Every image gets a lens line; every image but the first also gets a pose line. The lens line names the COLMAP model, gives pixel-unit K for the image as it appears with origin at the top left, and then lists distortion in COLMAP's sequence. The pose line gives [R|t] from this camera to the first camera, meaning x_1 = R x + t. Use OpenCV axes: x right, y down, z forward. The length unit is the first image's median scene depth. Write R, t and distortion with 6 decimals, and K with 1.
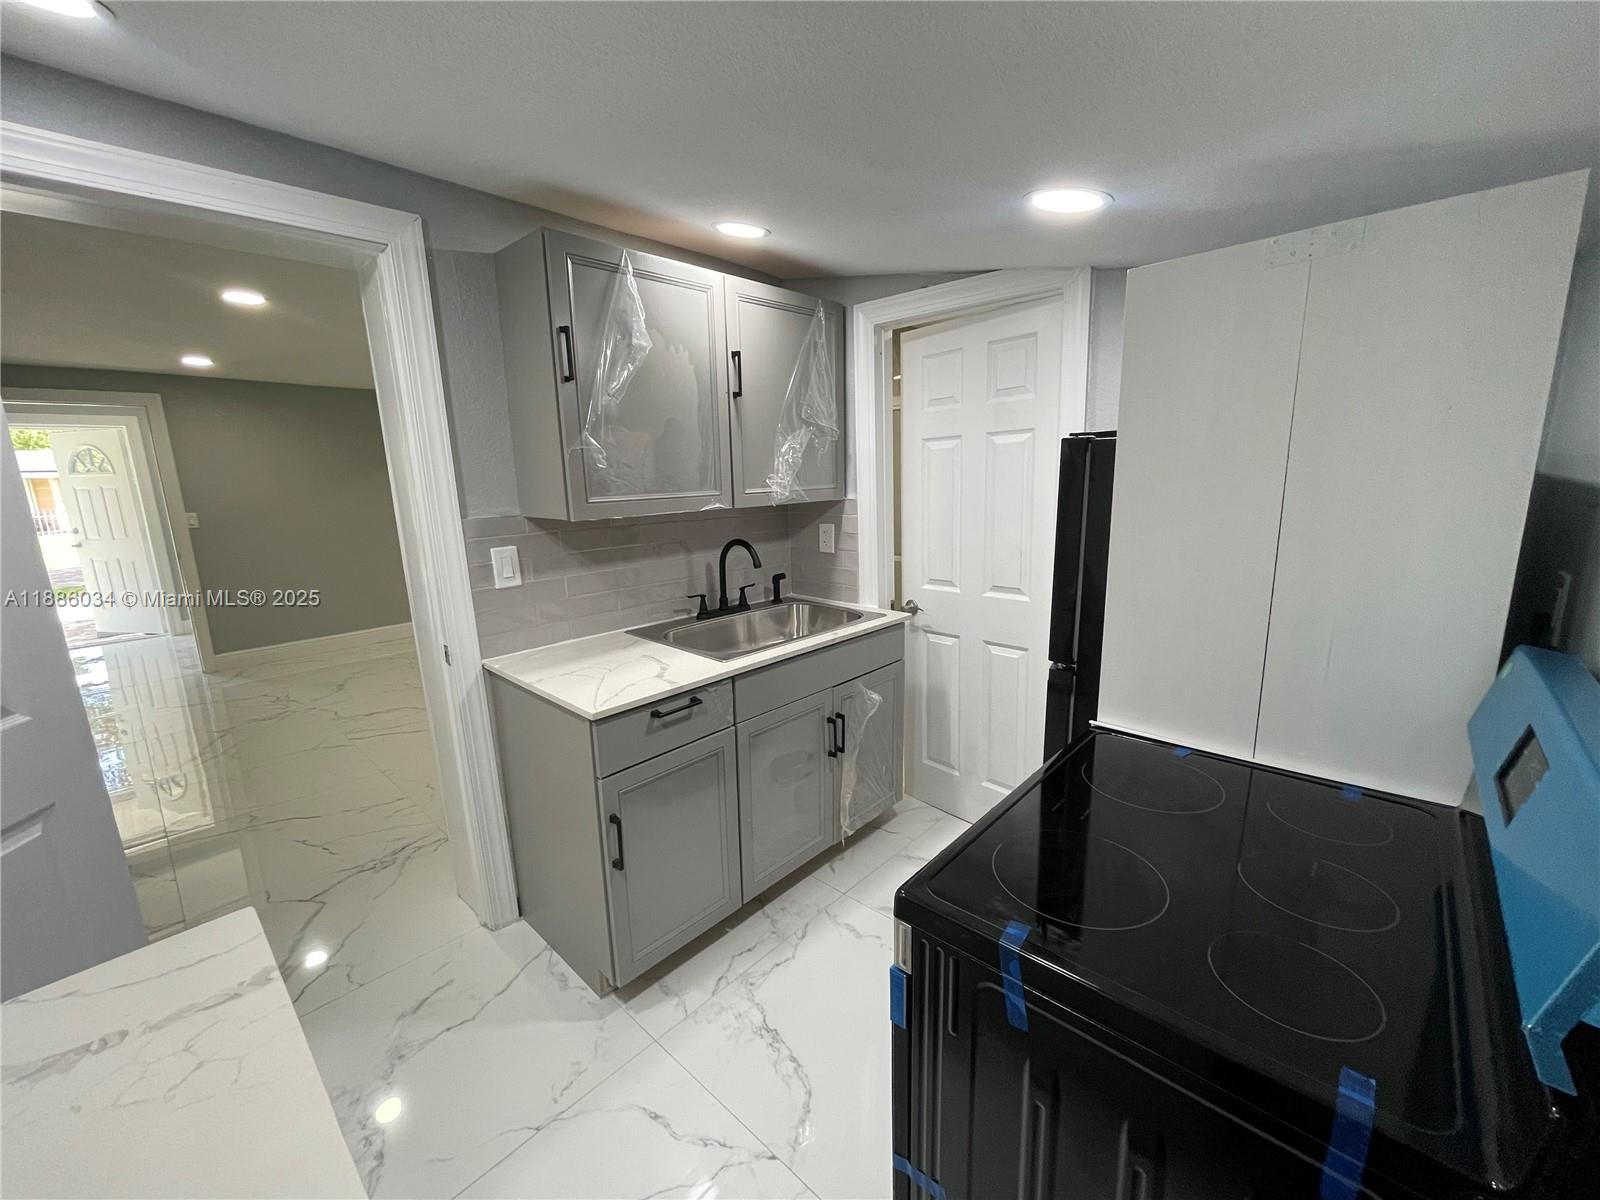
lens RADIAL K [[645.3, 0, 800.0], [0, 645.3, 600.0], [0, 0, 1]] dist [-0.001536, -0.000301]
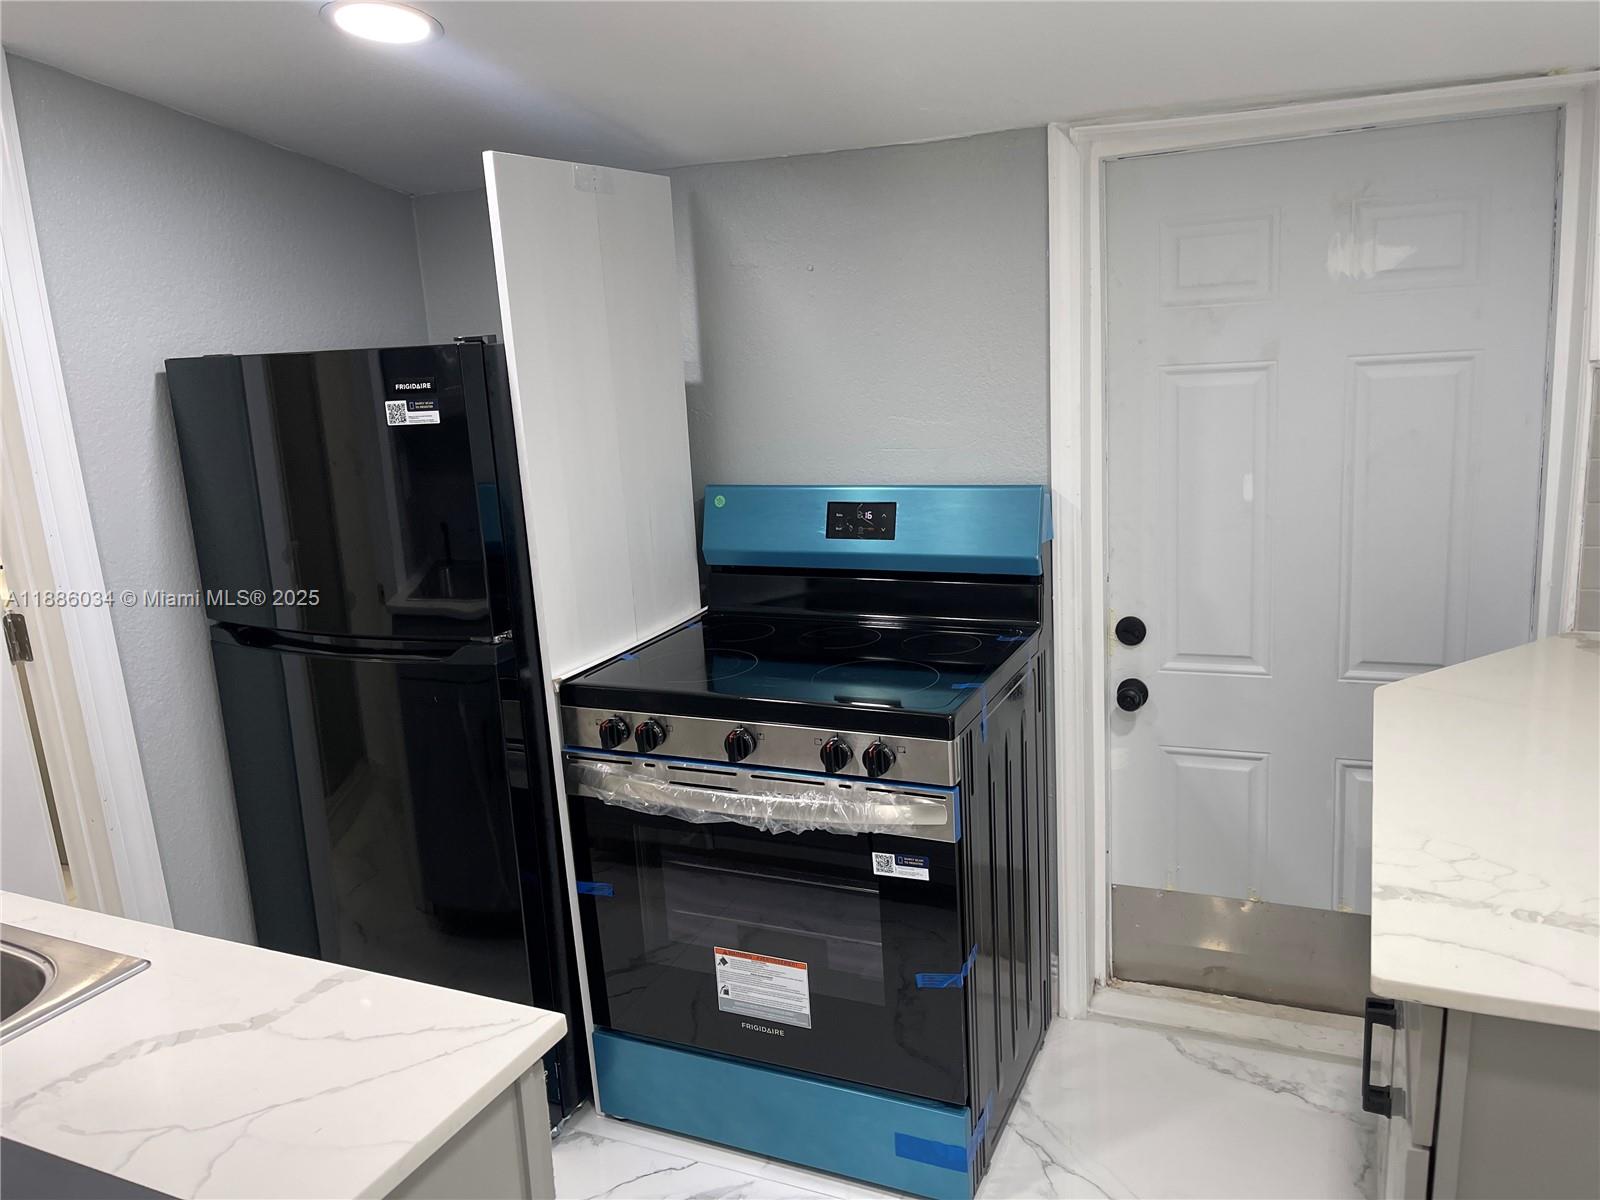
lens RADIAL K [[1202.8, 0, 804.0], [0, 1202.8, 595.2], [0, 0, 1]] dist [0.059831, -0.092690]
pose [[-0.313191, -0.157677, 0.936509, -1.109552], [0.251092, 0.937281, 0.241778, -0.217231], [-0.915895, 0.310872, -0.253956, 1.082919]]
